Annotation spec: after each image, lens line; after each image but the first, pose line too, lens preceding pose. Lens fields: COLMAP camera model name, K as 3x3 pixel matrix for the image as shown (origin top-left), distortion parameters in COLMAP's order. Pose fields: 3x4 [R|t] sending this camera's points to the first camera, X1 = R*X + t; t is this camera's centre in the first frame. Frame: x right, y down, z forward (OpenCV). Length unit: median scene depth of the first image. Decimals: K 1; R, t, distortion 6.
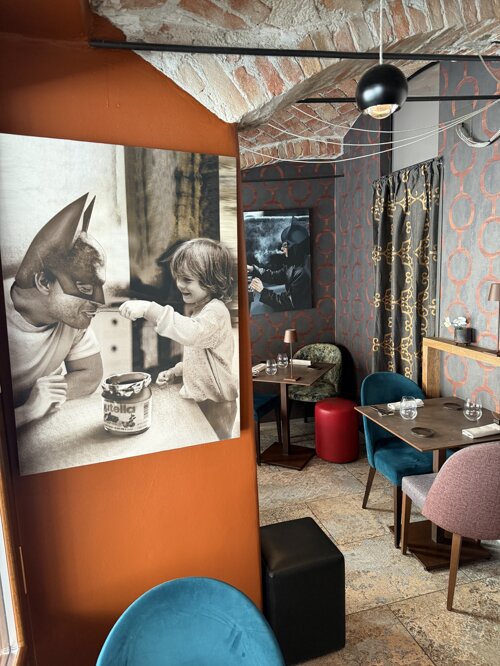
lens RADIAL K [[462.7, 0, 251.1], [0, 462.7, 335.9], [0, 0, 1]] dist [0.005104, -0.030884]
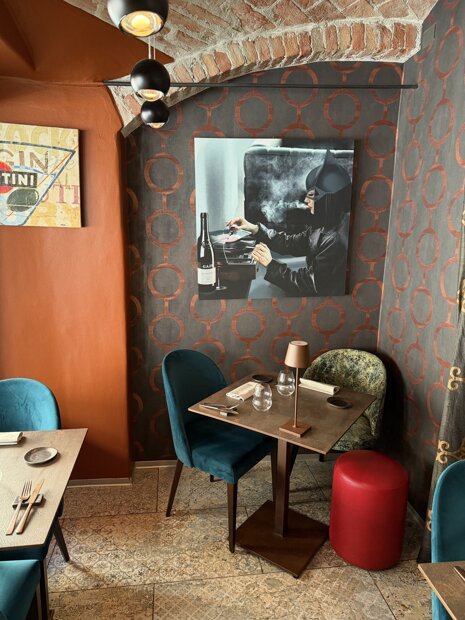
lens RADIAL K [[430.7, 0, 230.0], [0, 430.7, 311.3], [0, 0, 1]] dist [0.005104, -0.030884]
pose [[0.987370, 0.085081, -0.133651, 0.056445], [-0.079728, 0.995804, 0.044919, -0.054234], [0.136912, -0.033696, 0.990010, 0.392510]]
